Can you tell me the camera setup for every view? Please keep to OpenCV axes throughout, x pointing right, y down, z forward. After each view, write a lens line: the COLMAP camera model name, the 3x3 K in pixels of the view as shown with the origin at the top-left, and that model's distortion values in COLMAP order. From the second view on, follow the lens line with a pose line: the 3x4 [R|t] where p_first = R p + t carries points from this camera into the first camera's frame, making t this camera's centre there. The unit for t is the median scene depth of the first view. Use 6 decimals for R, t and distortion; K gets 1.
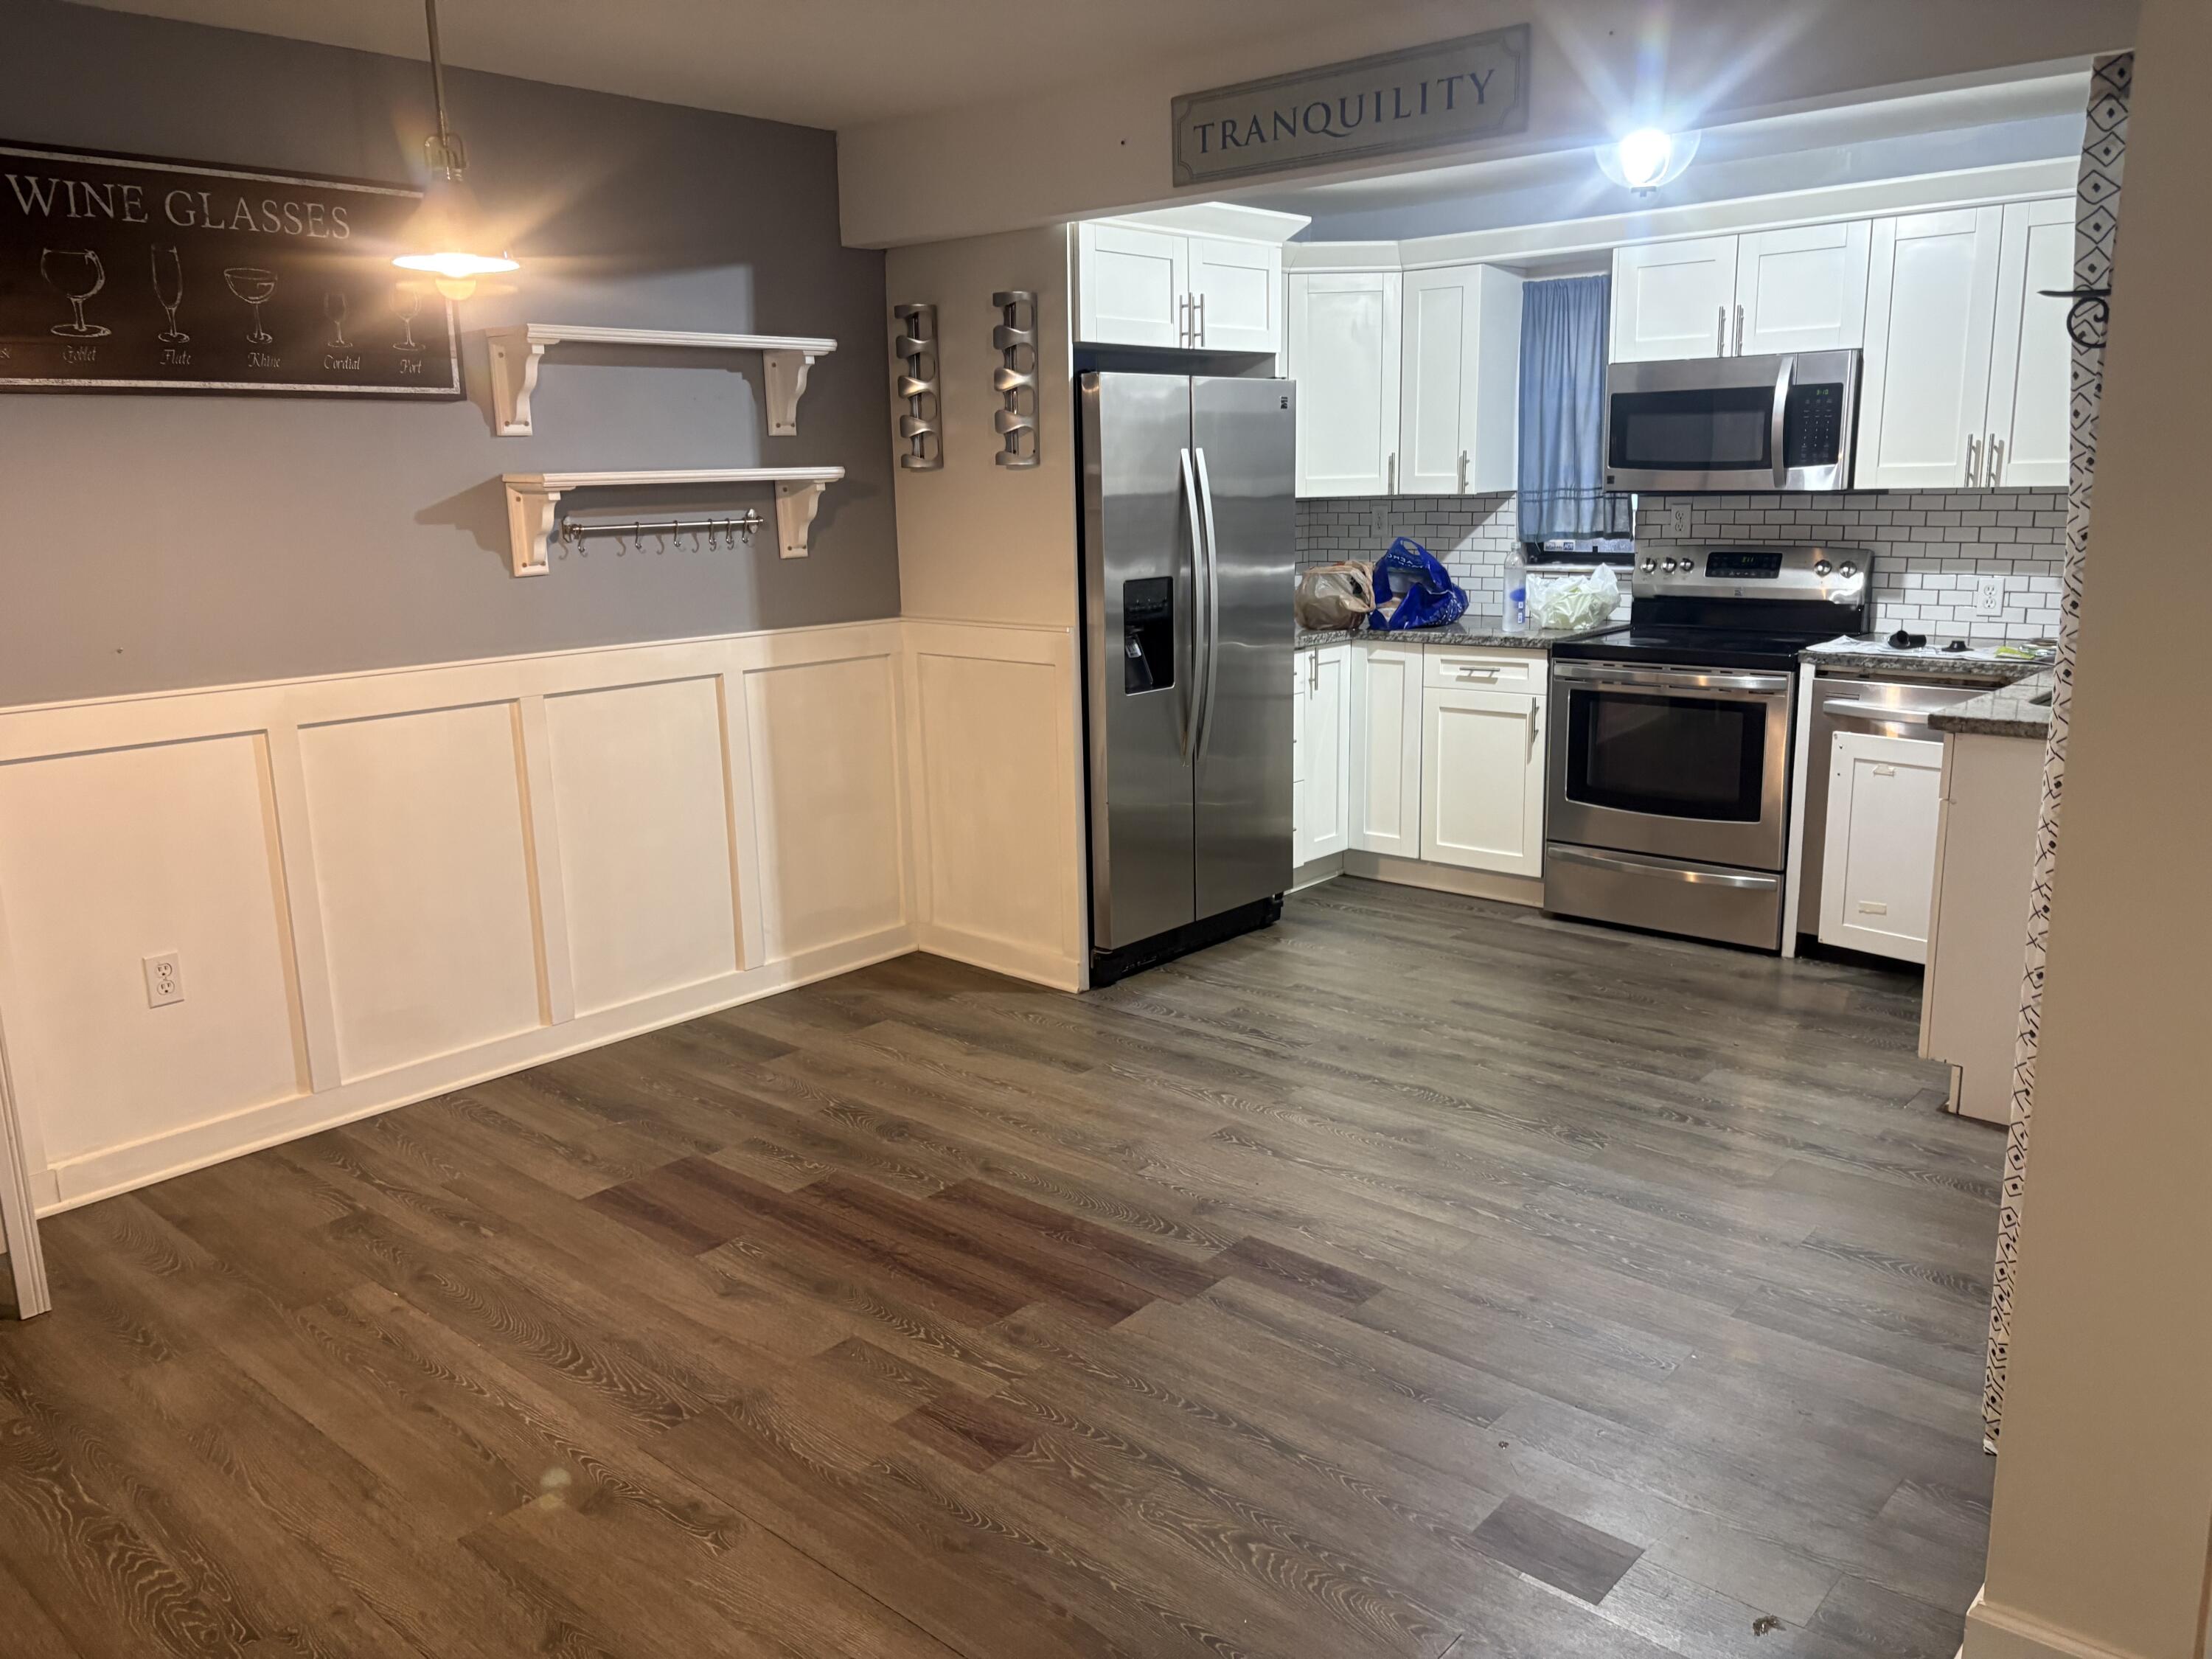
lens RADIAL K [[1678.4, 0, 1107.8], [0, 1678.4, 810.0], [0, 0, 1]] dist [0.045847, -0.041334]
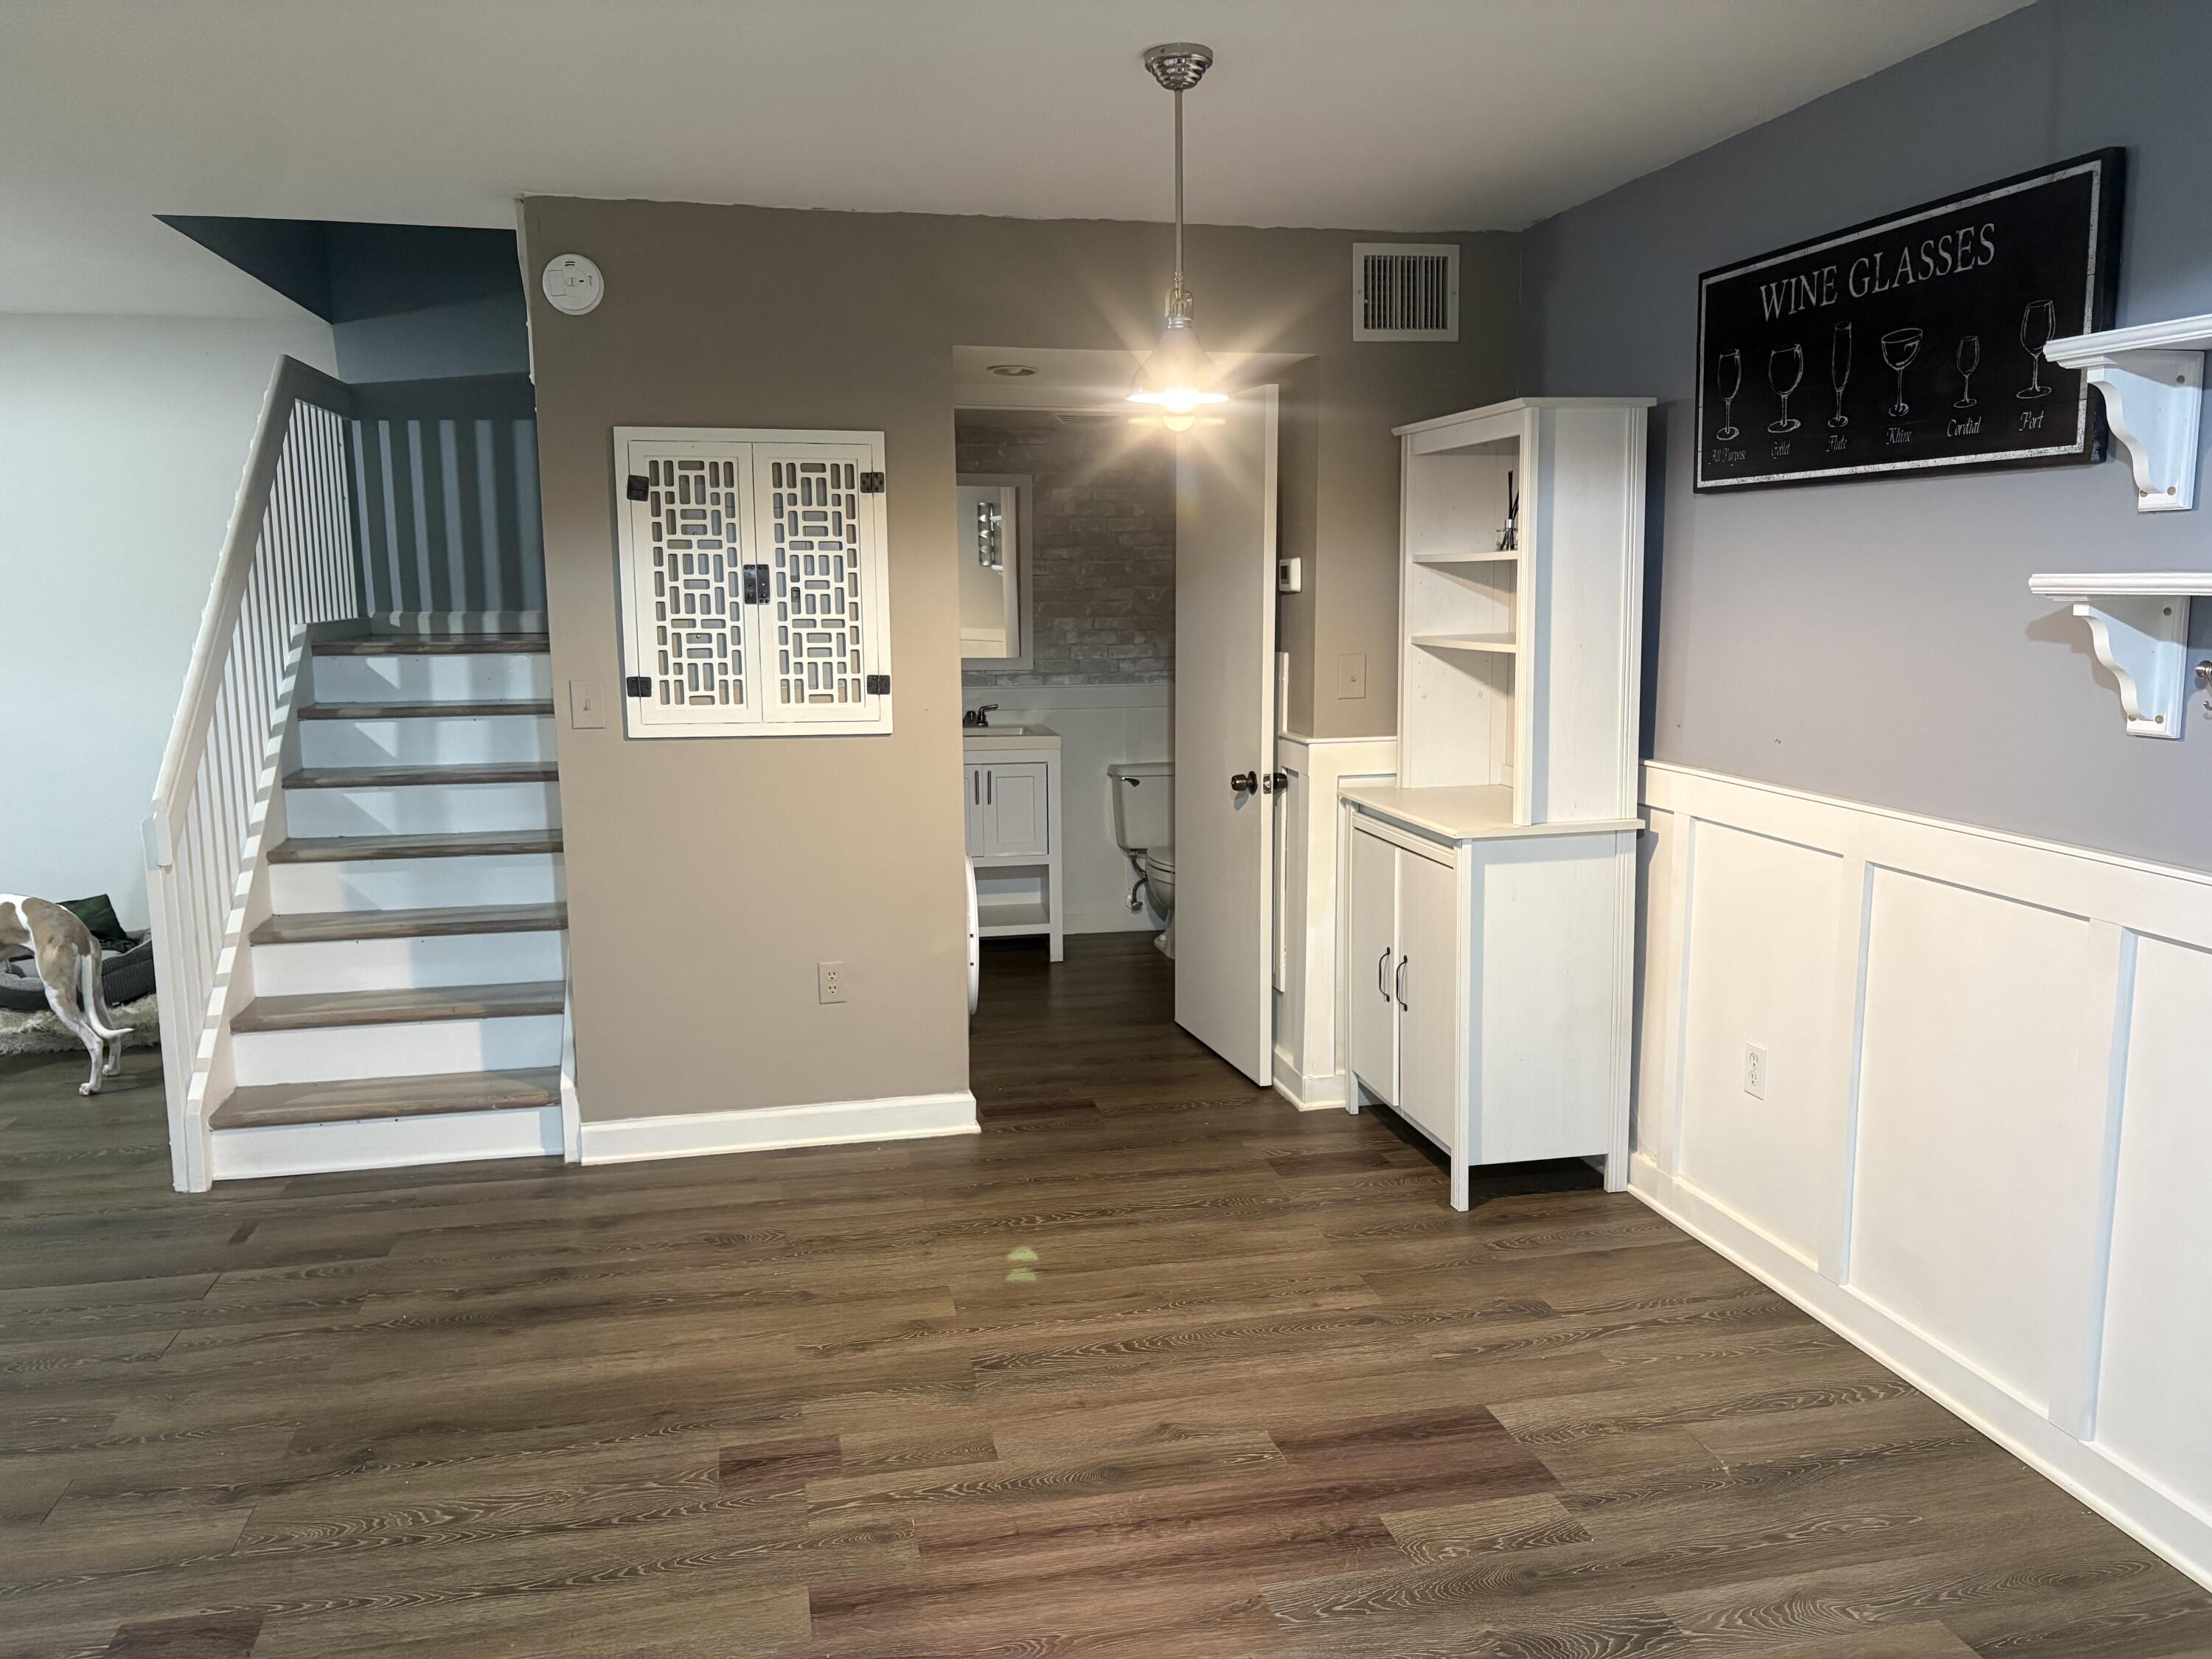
lens RADIAL K [[1678.4, 0, 1114.4], [0, 1678.4, 831.6], [0, 0, 1]] dist [0.045847, -0.041334]
pose [[-0.585244, 0.148544, -0.797135, 0.382469], [-0.147258, 0.947258, 0.284634, -0.229305], [0.797373, 0.283965, -0.532503, 1.049862]]
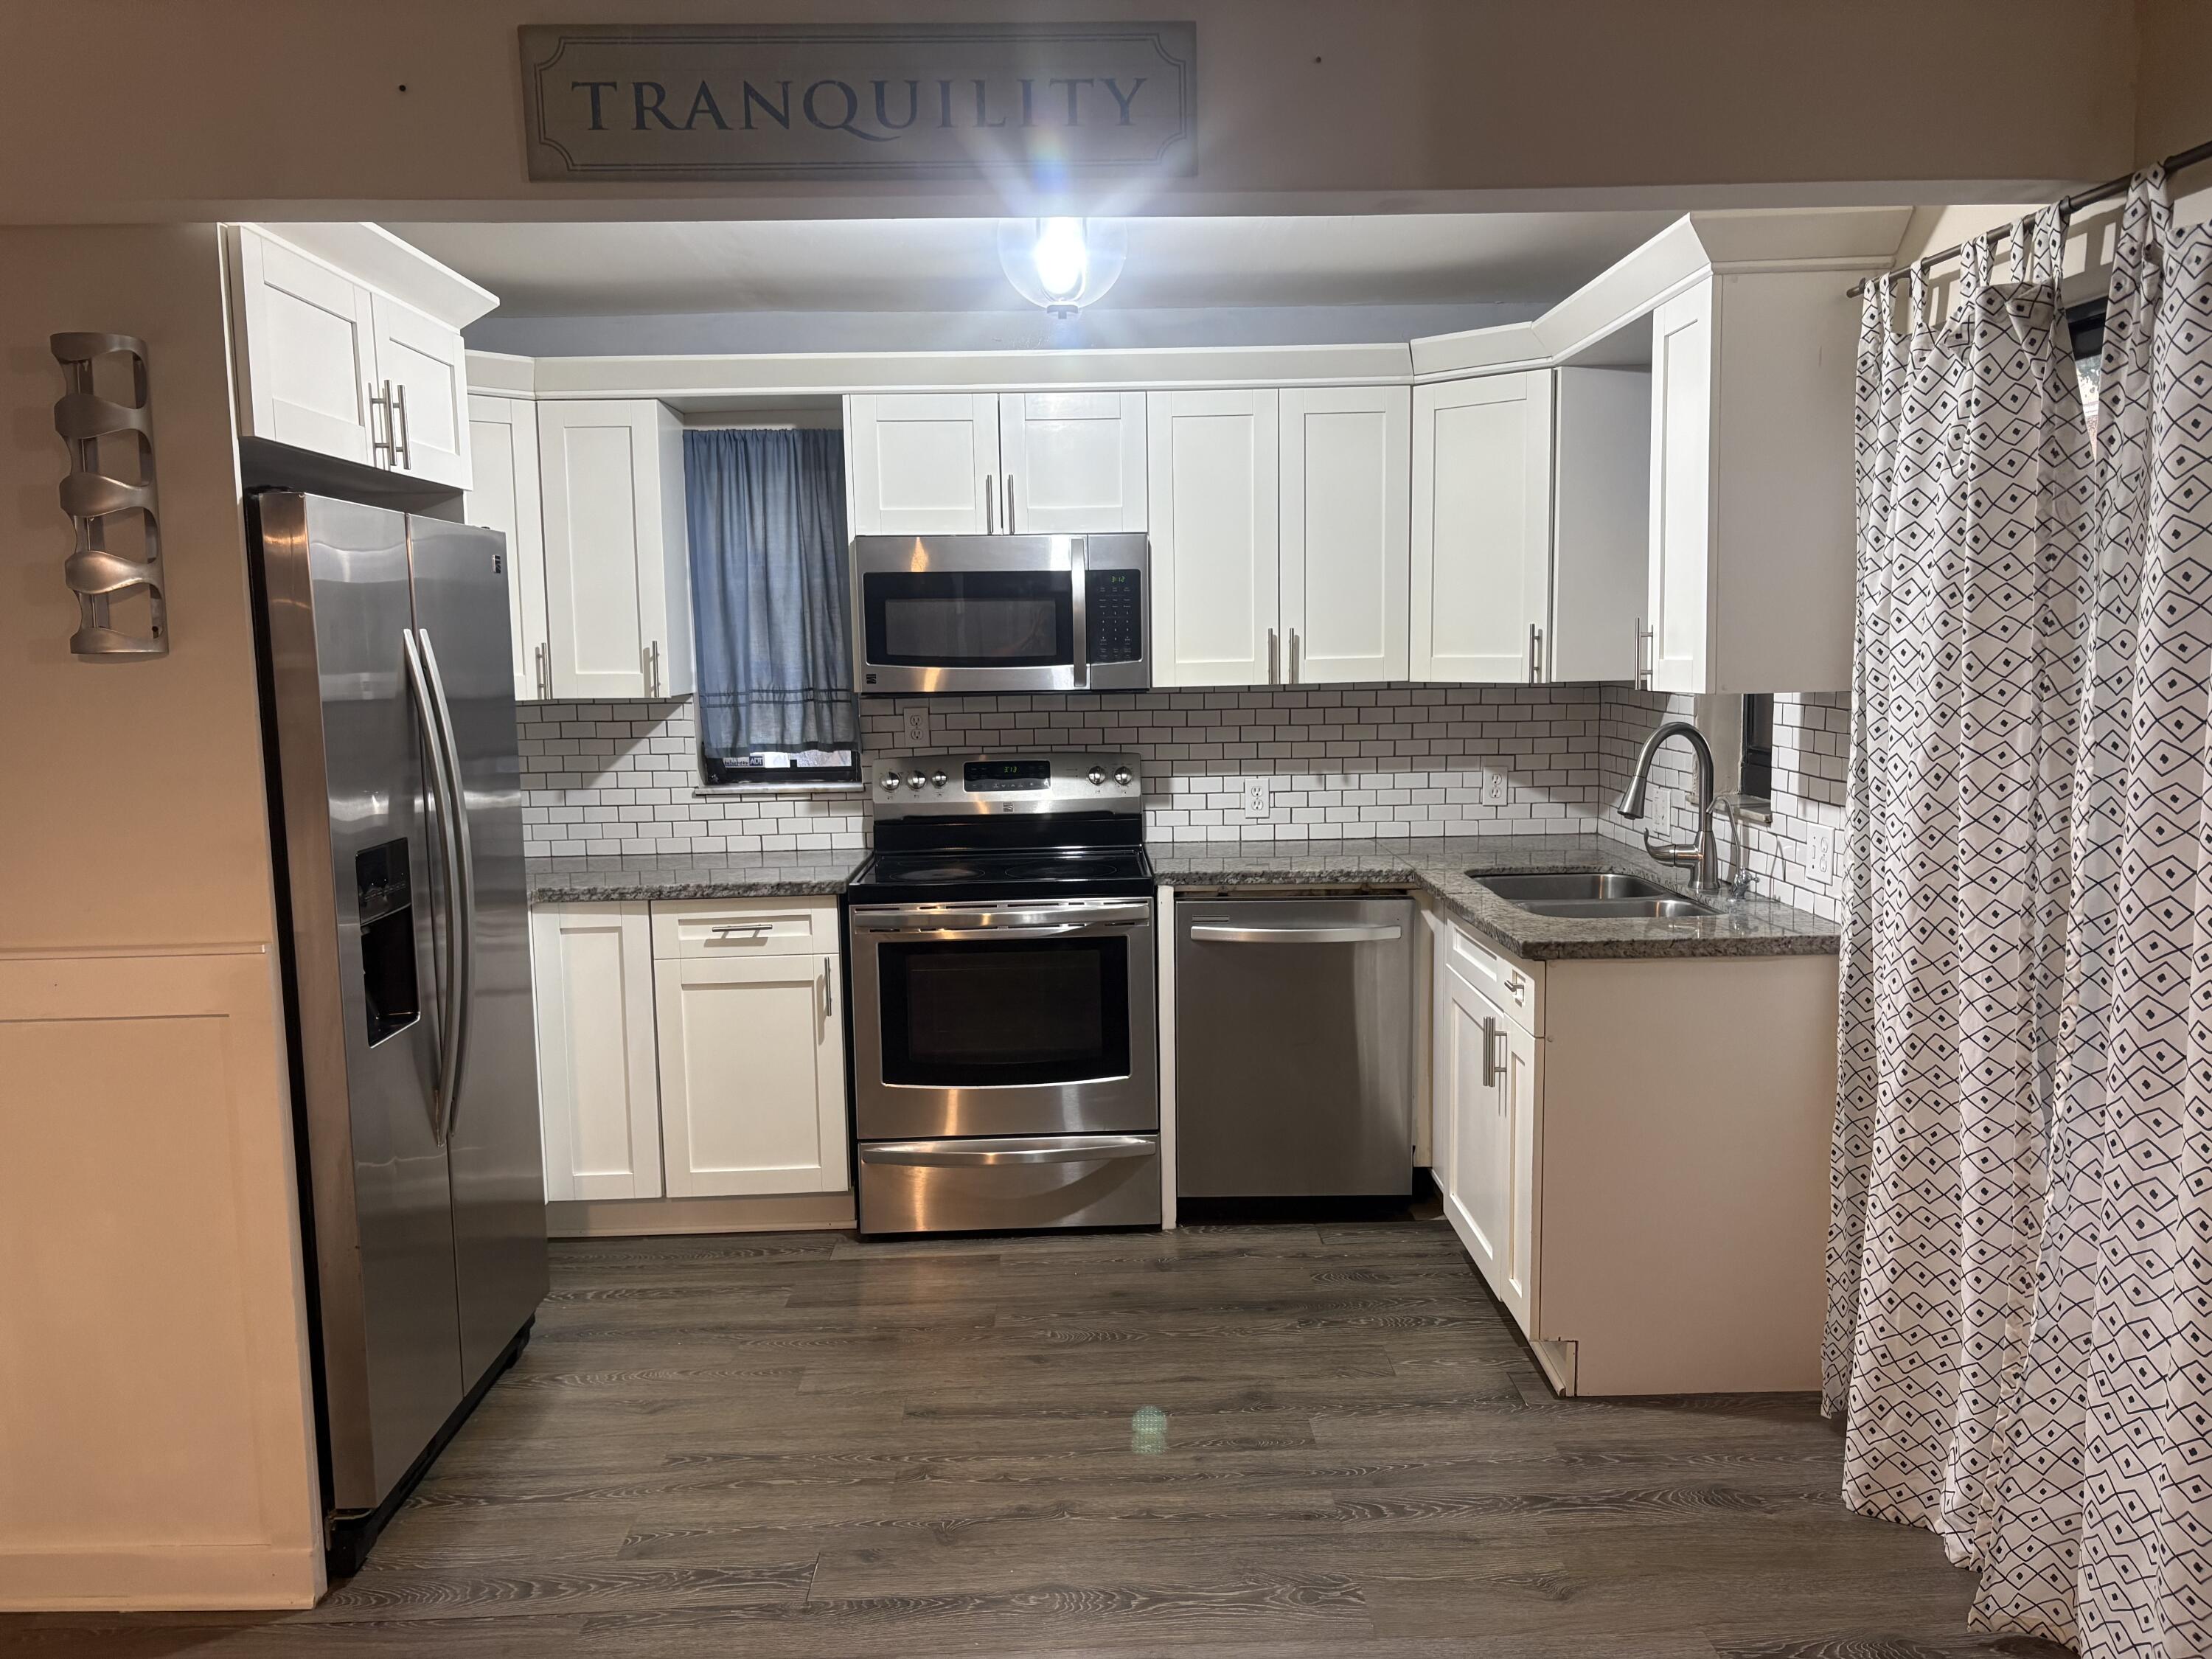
lens RADIAL K [[1678.4, 0, 1108.7], [0, 1678.4, 842.1], [0, 0, 1]] dist [0.045847, -0.041334]
pose [[0.729885, -0.074978, 0.679445, -0.217130], [0.141062, 0.989093, -0.042386, -0.089518], [-0.668857, 0.126781, 0.732501, 0.454054]]
